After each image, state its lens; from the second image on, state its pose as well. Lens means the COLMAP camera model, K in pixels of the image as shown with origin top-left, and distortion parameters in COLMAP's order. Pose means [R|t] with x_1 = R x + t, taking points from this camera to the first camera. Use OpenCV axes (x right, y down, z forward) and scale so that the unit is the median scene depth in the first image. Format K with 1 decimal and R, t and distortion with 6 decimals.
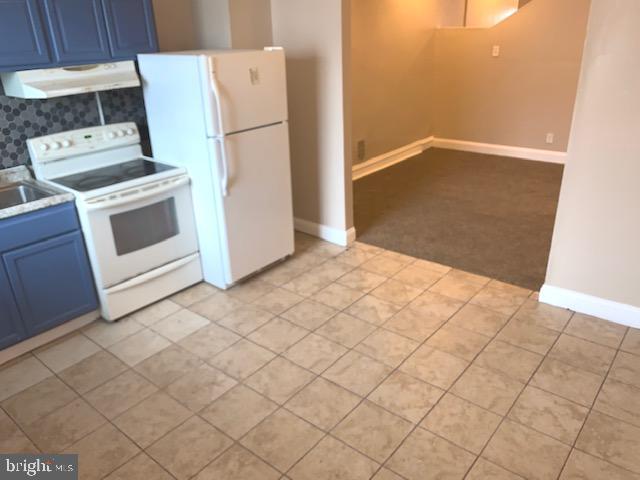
lens RADIAL K [[500.7, 0, 319.4], [0, 500.7, 242.1], [0, 0, 1]] dist [0.003381, -0.000329]
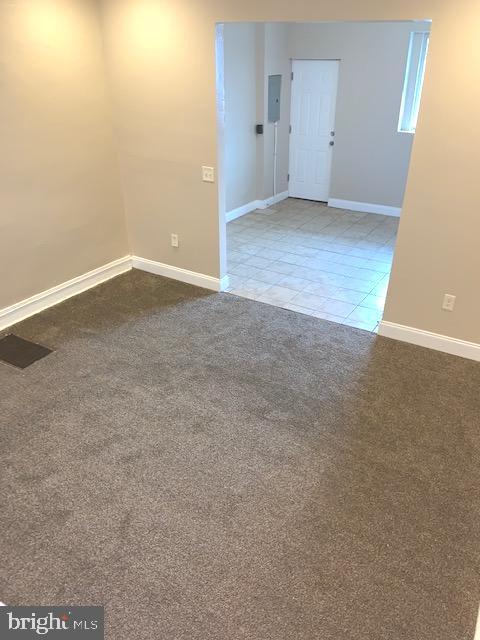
lens RADIAL K [[488.5, 0, 240.7], [0, 488.5, 321.8], [0, 0, 1]] dist [0.032256, -0.005676]
pose [[-0.990201, 0.097566, -0.099913, 0.571603], [-0.019510, 0.611790, 0.790779, -1.024652], [0.138279, 0.784980, -0.603892, 2.032730]]
